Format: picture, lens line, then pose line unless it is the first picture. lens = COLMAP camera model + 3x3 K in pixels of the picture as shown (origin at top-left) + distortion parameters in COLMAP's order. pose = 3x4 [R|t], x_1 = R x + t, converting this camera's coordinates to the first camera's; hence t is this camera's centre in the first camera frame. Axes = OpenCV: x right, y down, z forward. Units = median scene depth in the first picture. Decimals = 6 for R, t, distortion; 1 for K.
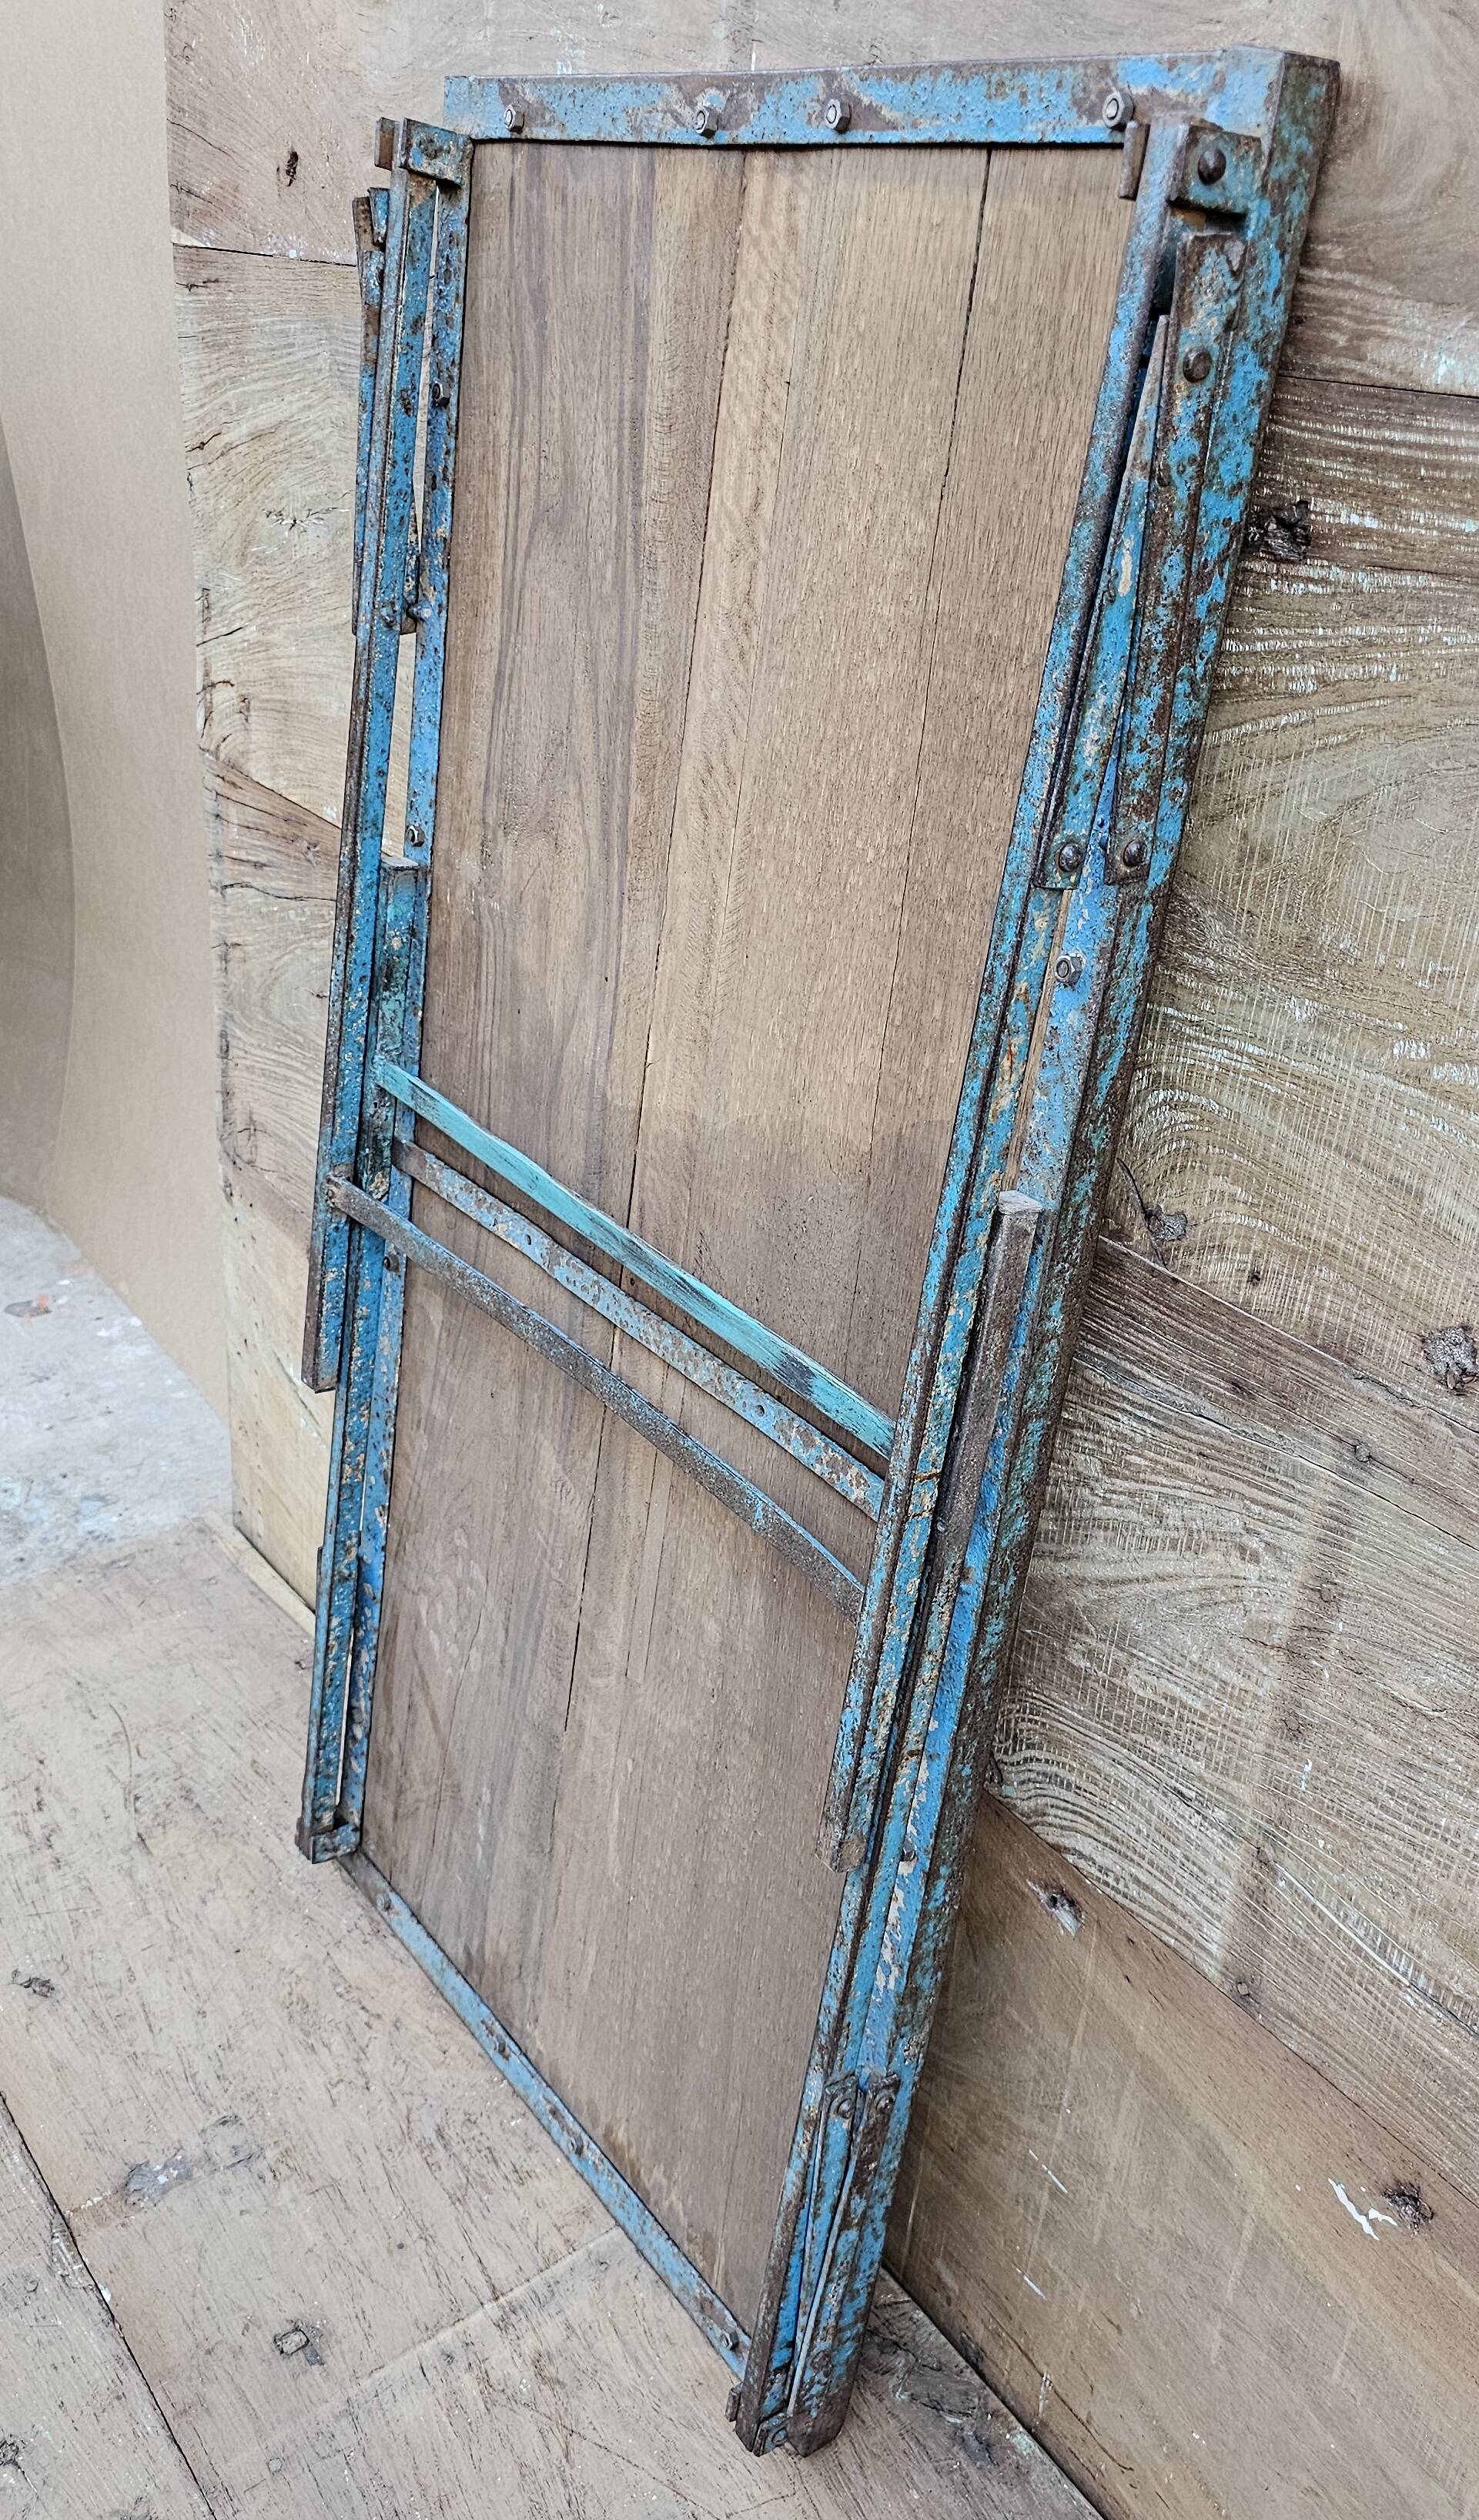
lens RADIAL K [[2087.7, 0, 803.4], [0, 2087.7, 1370.9], [0, 0, 1]] dist [0.057973, -0.080039]
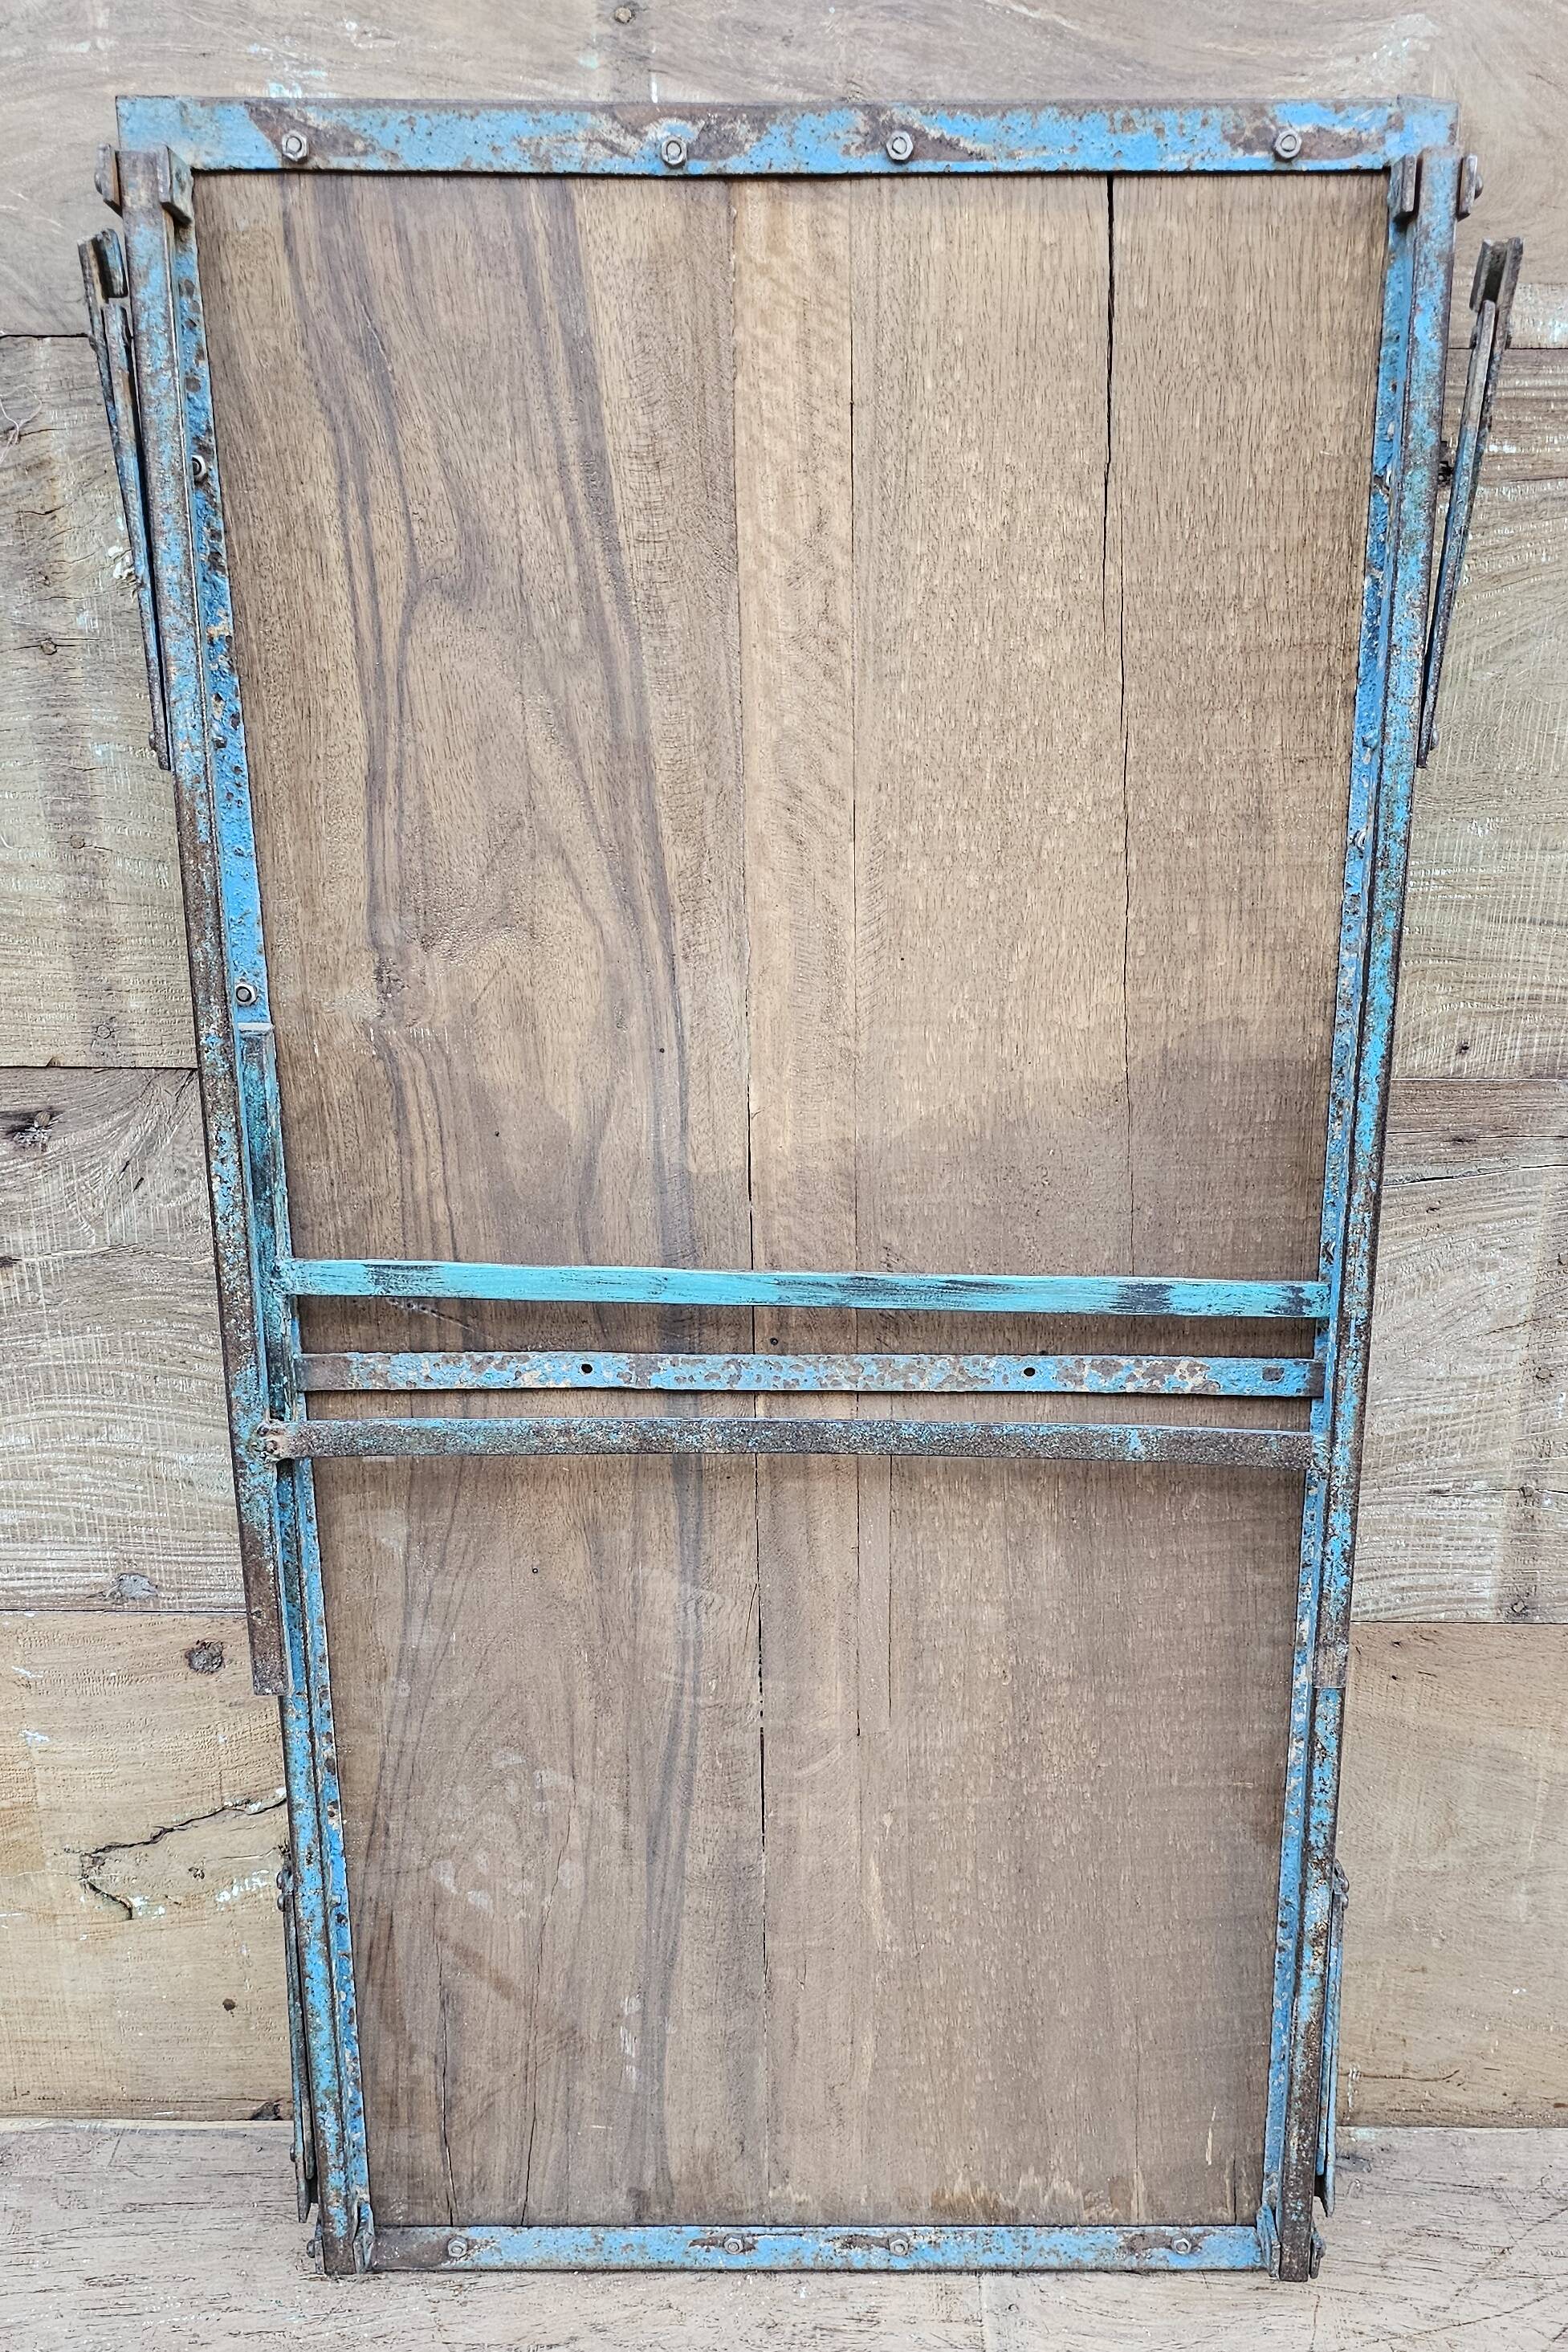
lens RADIAL K [[2158.5, 0, 834.8], [0, 2158.5, 1336.9], [0, 0, 1]] dist [0.063115, -0.089248]
pose [[0.595098, -0.378659, 0.708855, -0.879371], [0.407140, 0.902524, 0.140312, -0.197803], [-0.692889, 0.205104, 0.691257, 0.344211]]
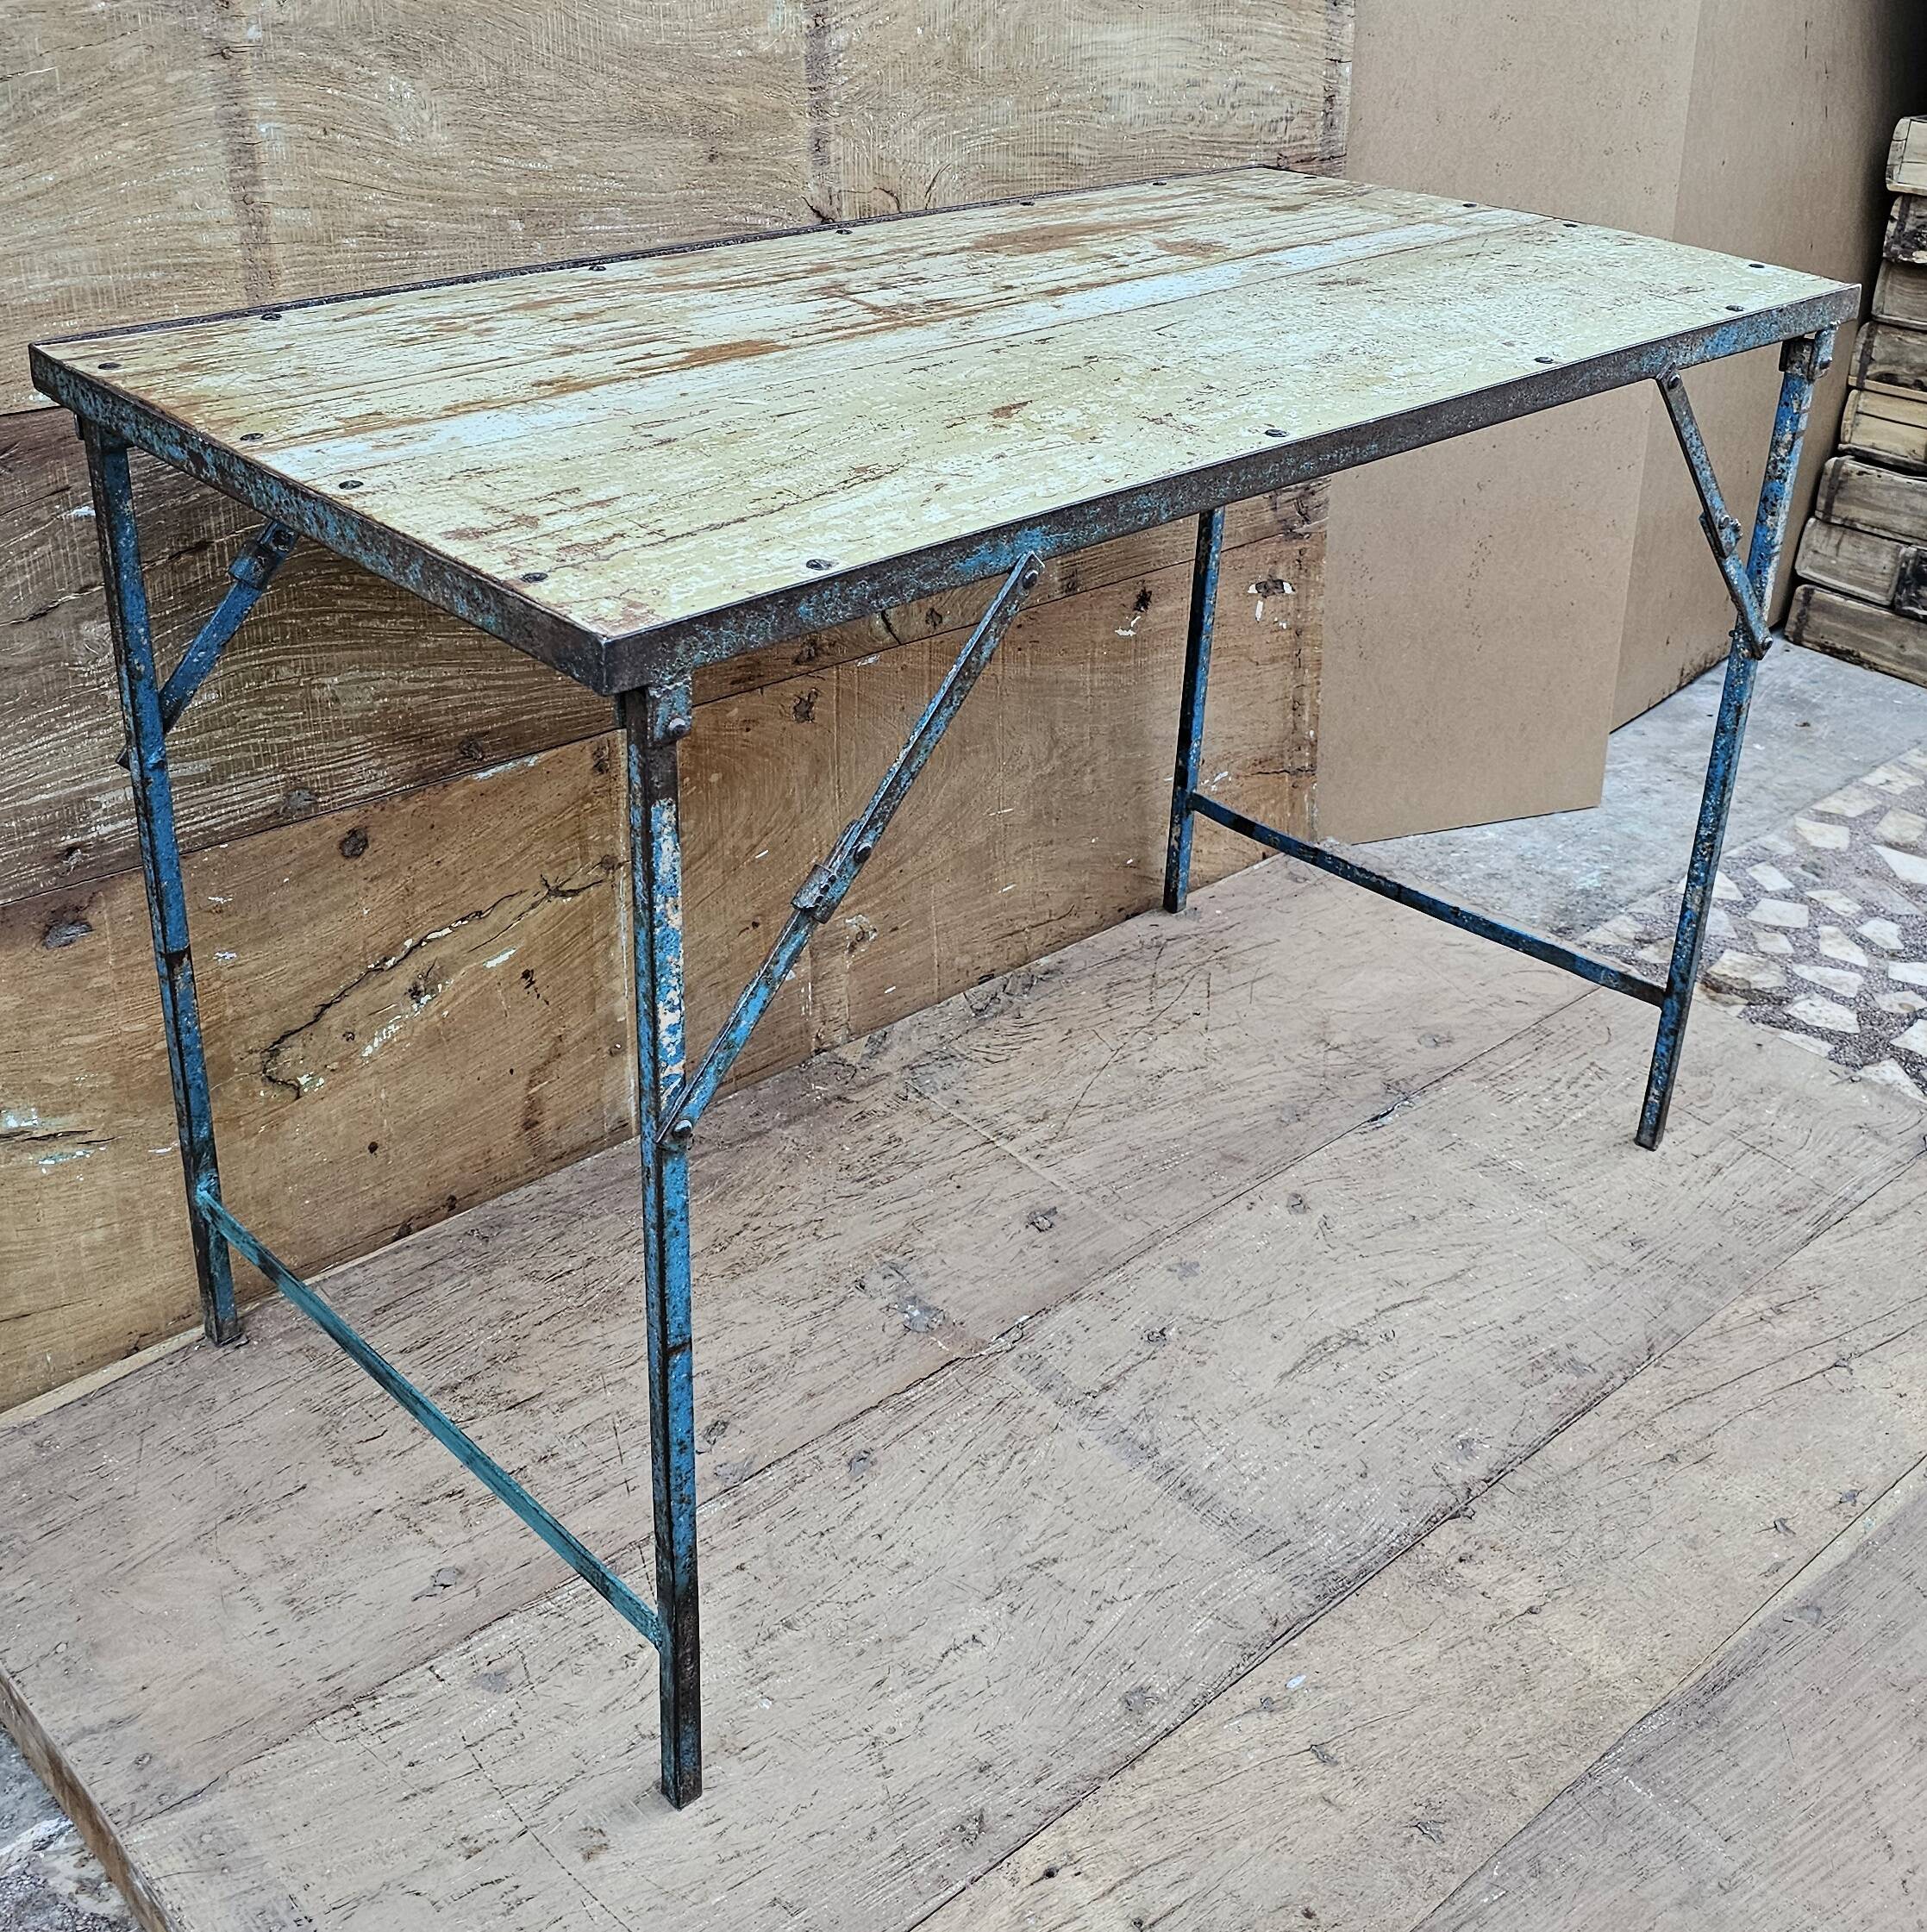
lens RADIAL K [[2319.2, 0, 962.6], [0, 2319.2, 743.4], [0, 0, 1]] dist [0.132097, -0.319929]
pose [[-0.109278, -0.423016, 0.899509, -1.859201], [0.466536, 0.777237, 0.422193, -0.584168], [-0.877726, 0.465789, 0.112417, 0.892405]]
